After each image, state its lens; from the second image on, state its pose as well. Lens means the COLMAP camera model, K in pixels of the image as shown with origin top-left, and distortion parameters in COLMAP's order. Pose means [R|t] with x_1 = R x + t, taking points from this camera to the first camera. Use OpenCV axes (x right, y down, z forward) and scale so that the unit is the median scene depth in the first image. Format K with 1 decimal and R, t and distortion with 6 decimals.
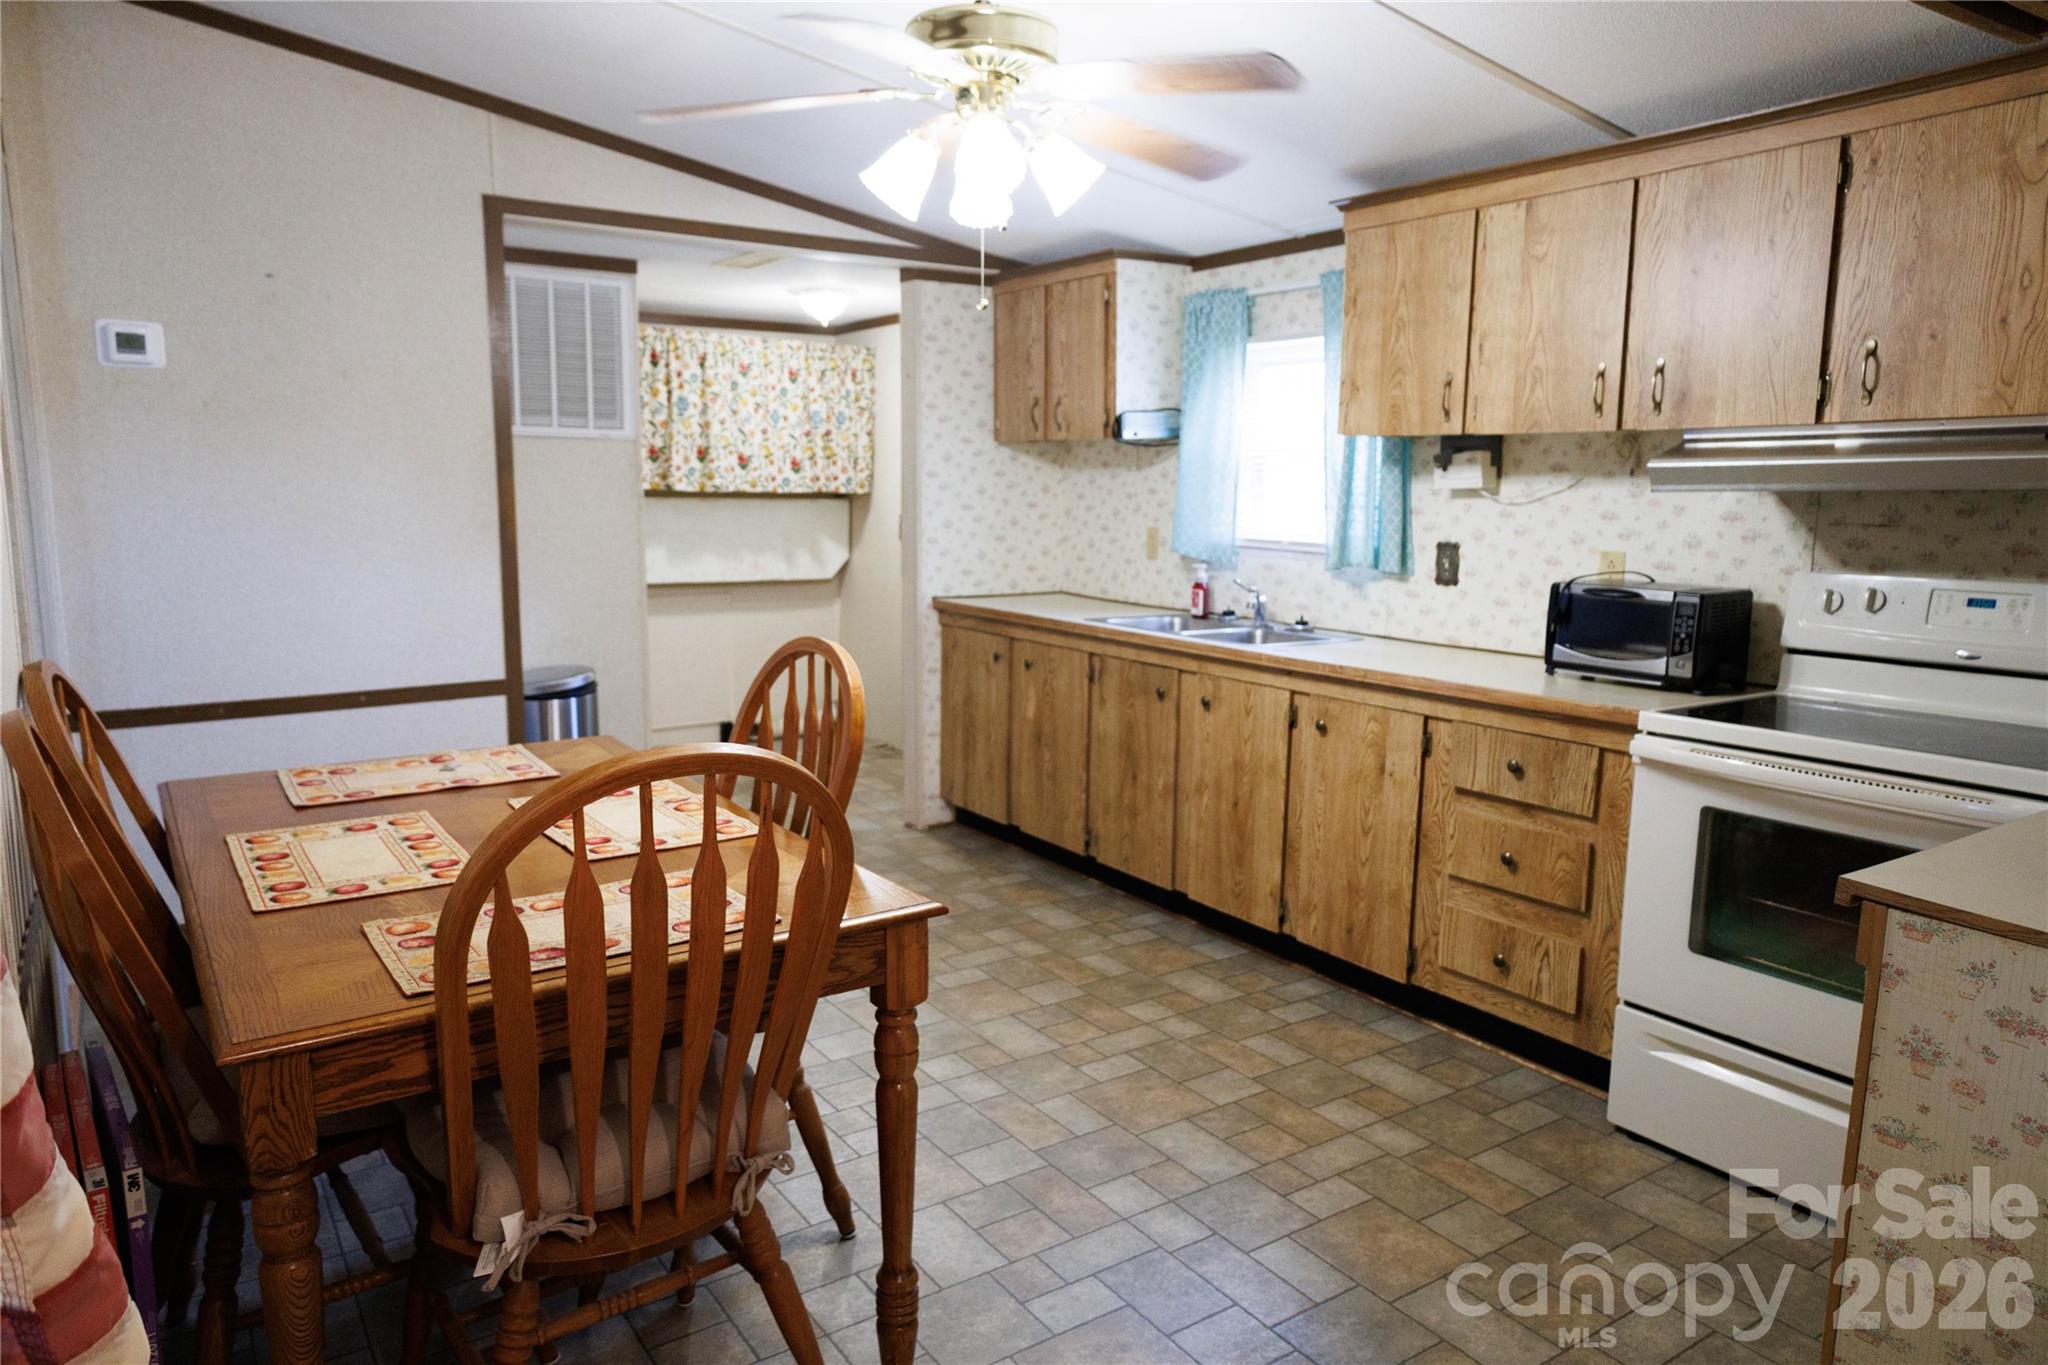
lens RADIAL K [[1328.9, 0, 1007.3], [0, 1328.9, 682.9], [0, 0, 1]] dist [-0.005431, 0.008761]
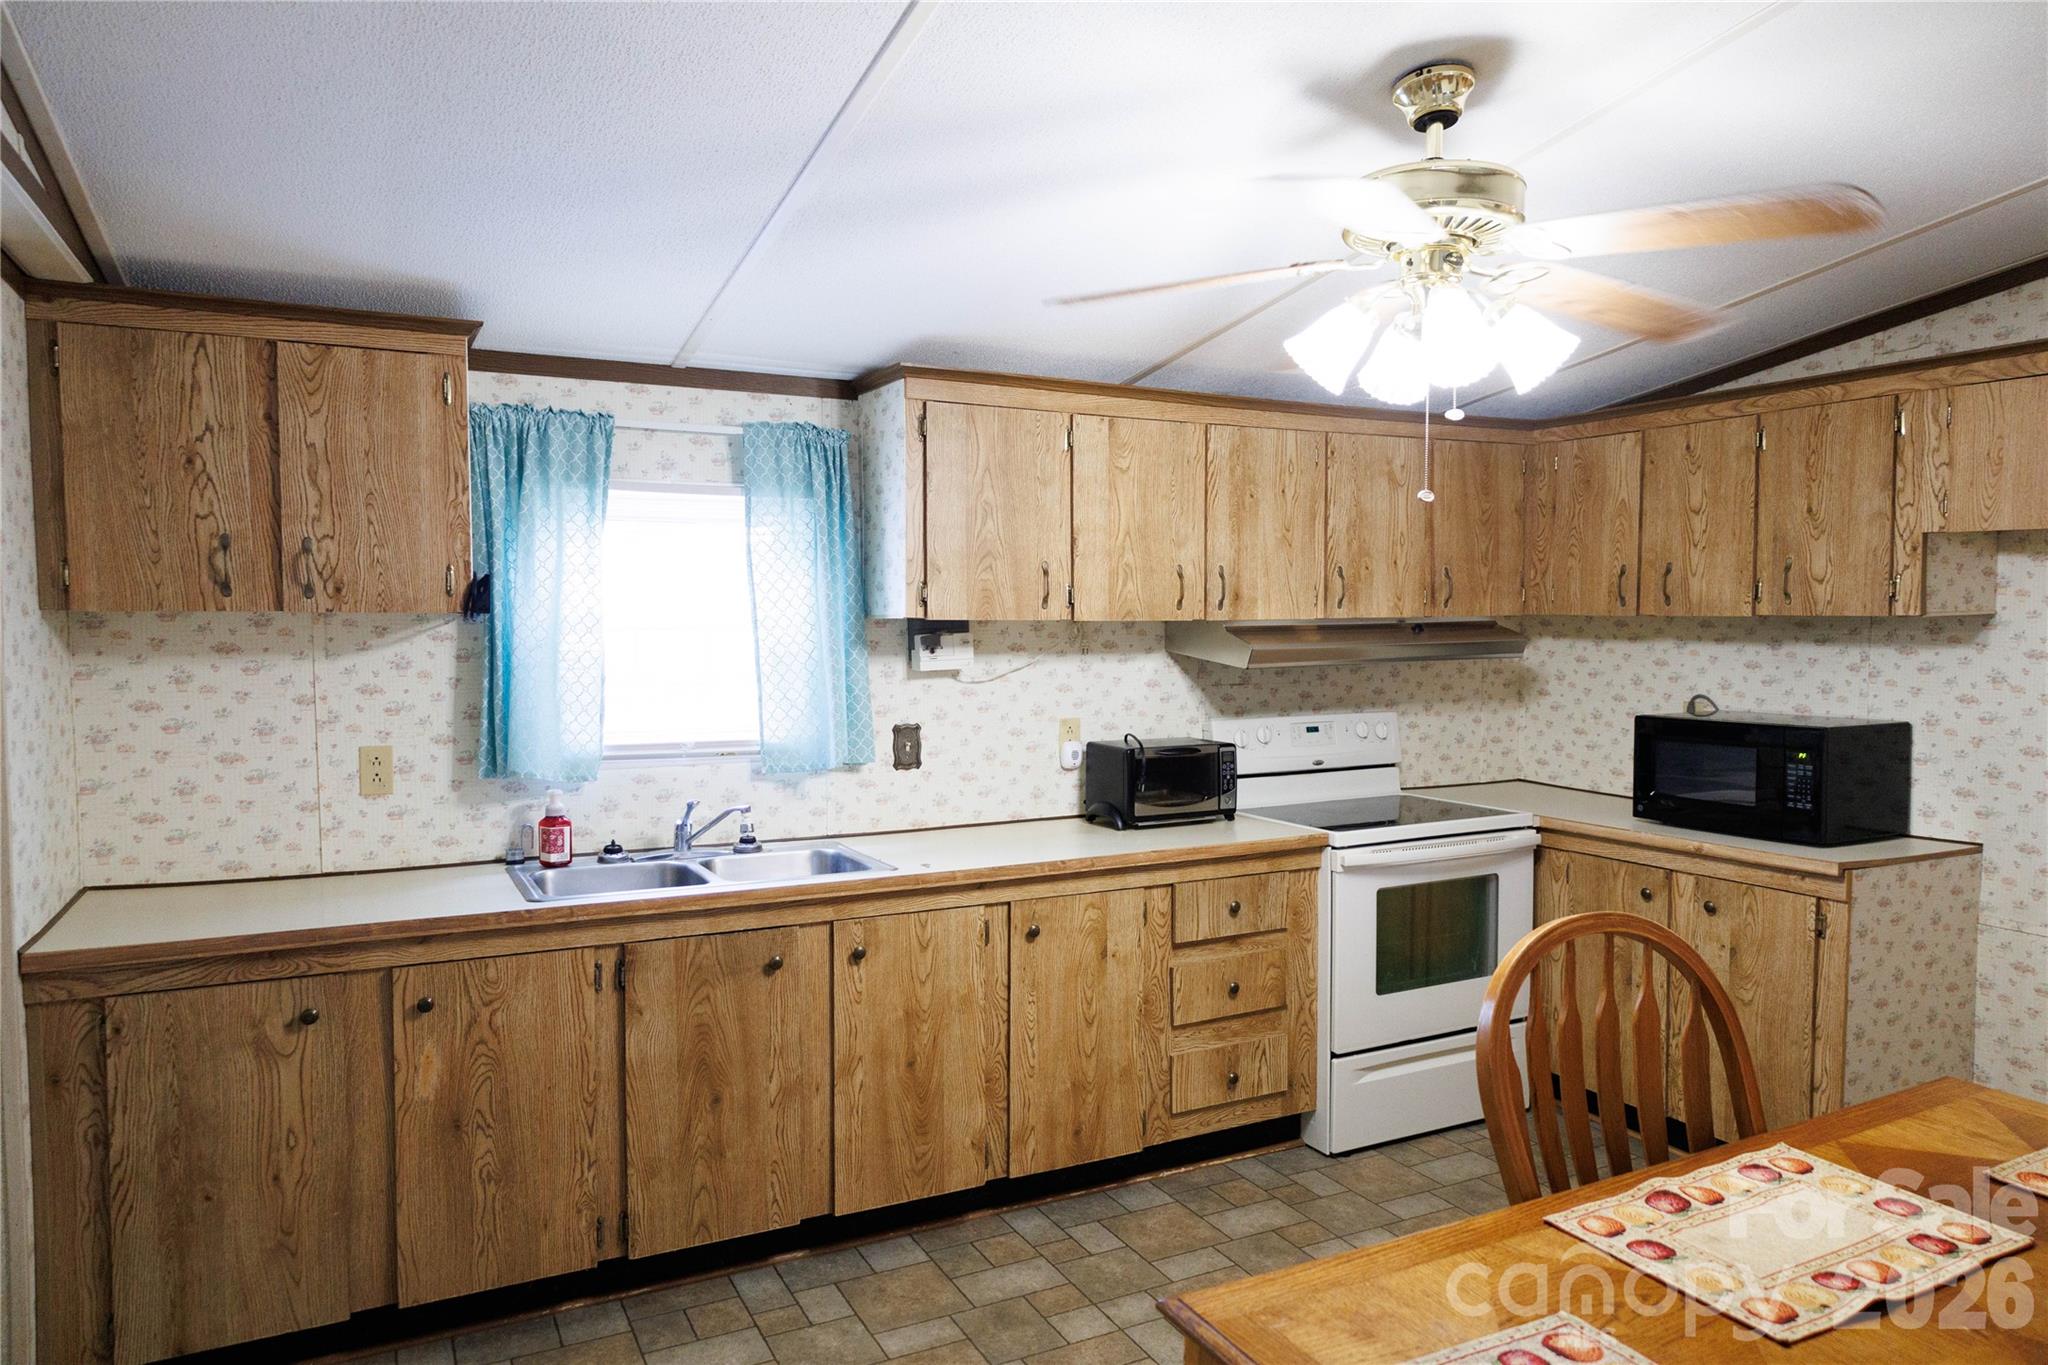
lens RADIAL K [[1328.9, 0, 1015.7], [0, 1328.9, 684.5], [0, 0, 1]] dist [-0.005431, 0.008761]
pose [[0.116082, -0.061024, 0.991363, -0.677887], [0.151641, 0.987499, 0.043030, -0.180627], [-0.981596, 0.145336, 0.123885, 0.876930]]
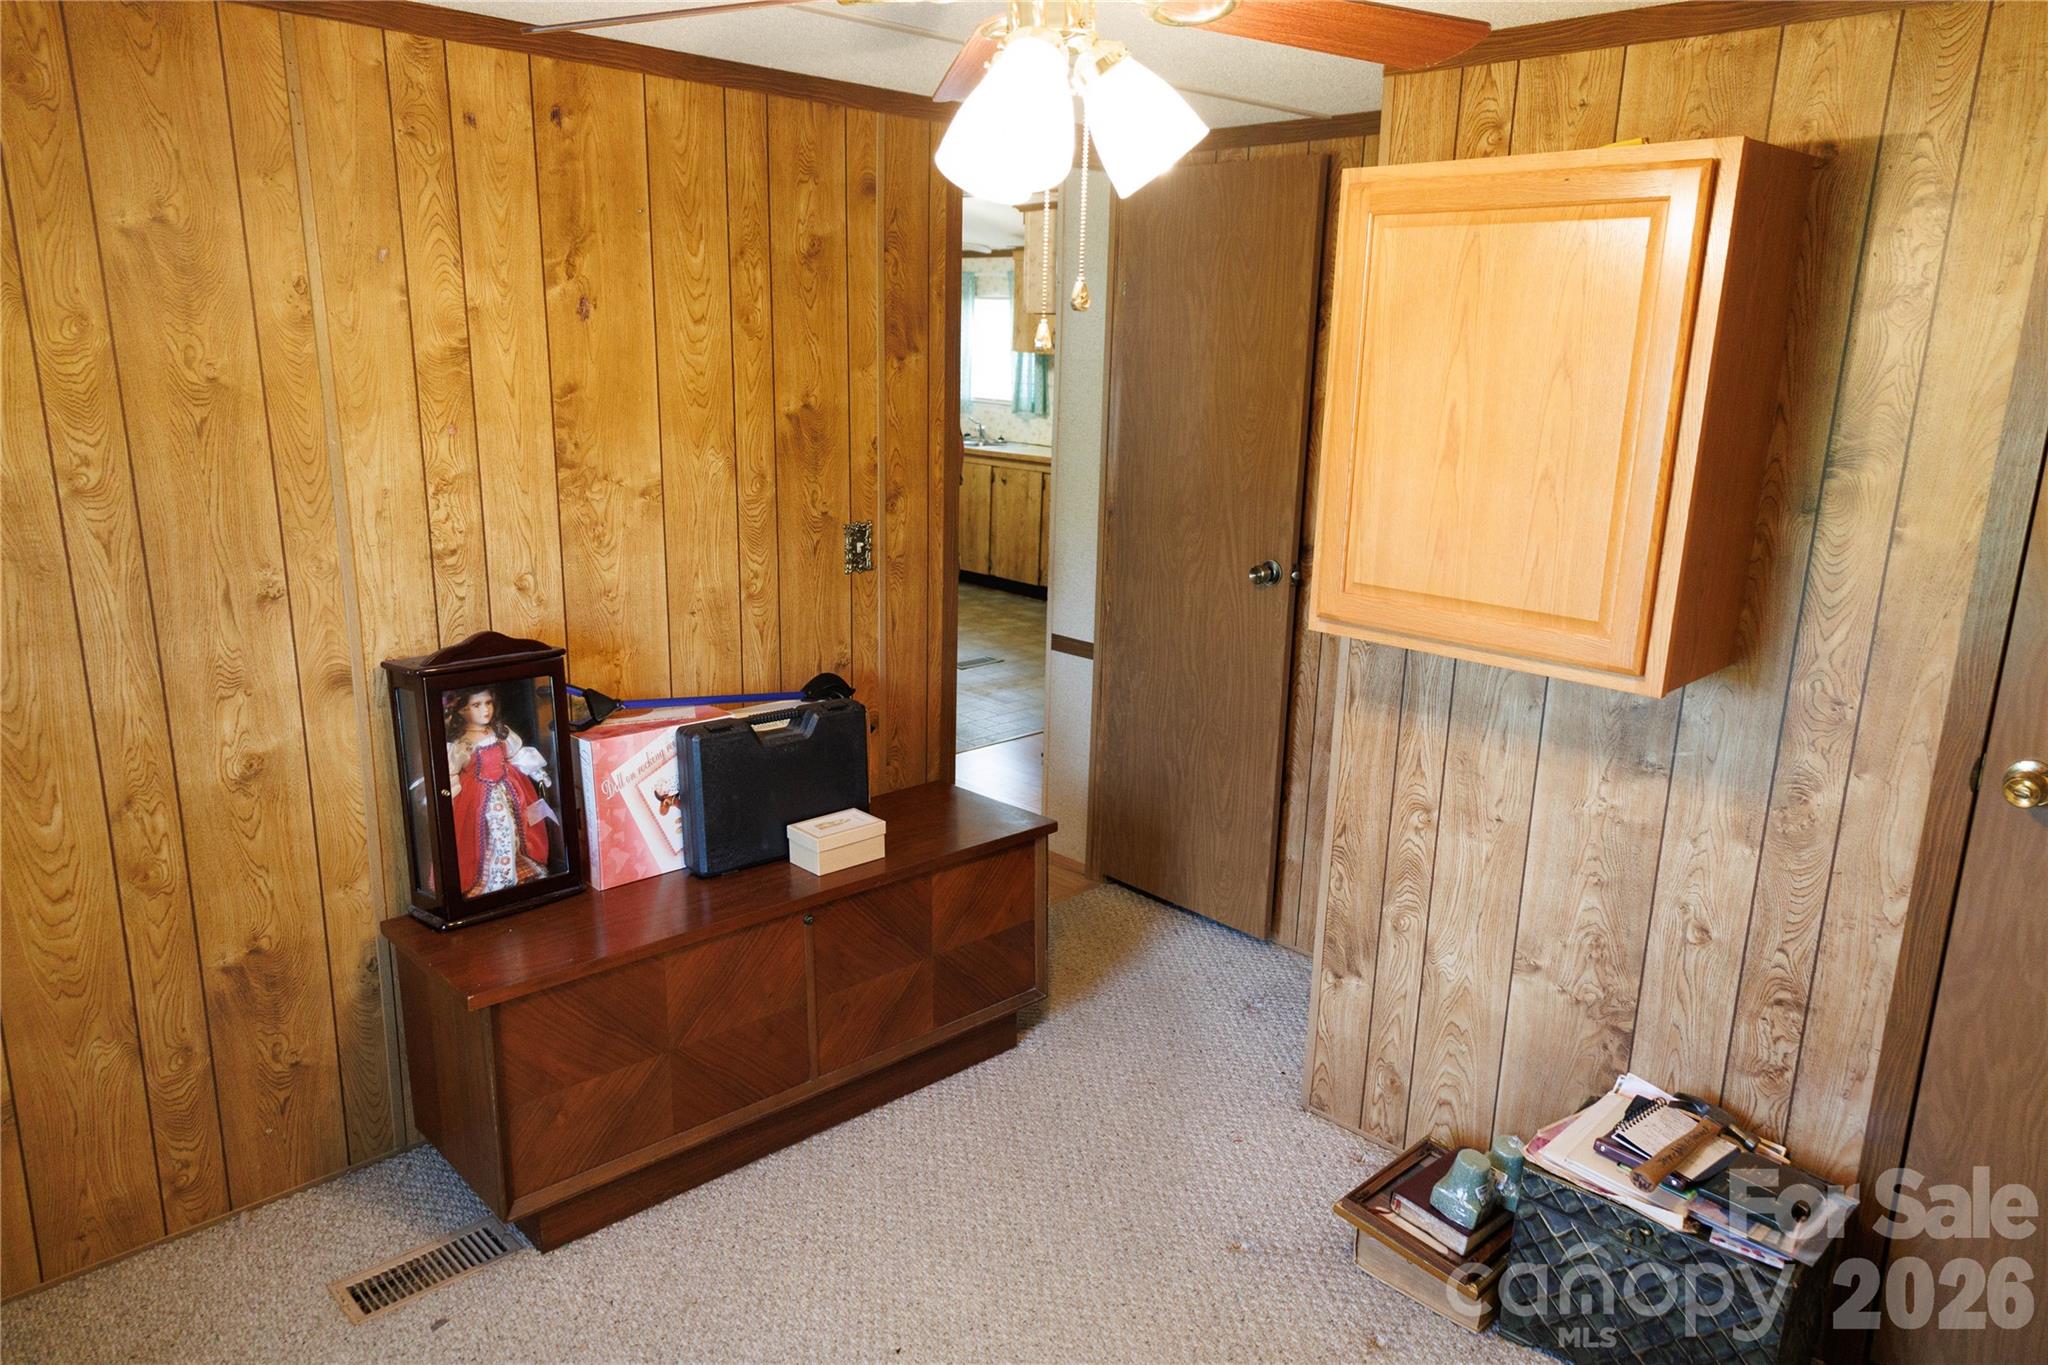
lens RADIAL K [[1328.9, 0, 1025.4], [0, 1328.9, 676.4], [0, 0, 1]] dist [-0.005431, 0.008761]
pose [[0.983702, -0.026752, 0.177803, -0.149706], [0.008462, 0.994662, 0.102838, 0.135748], [-0.179605, -0.099657, 0.978678, -1.321423]]
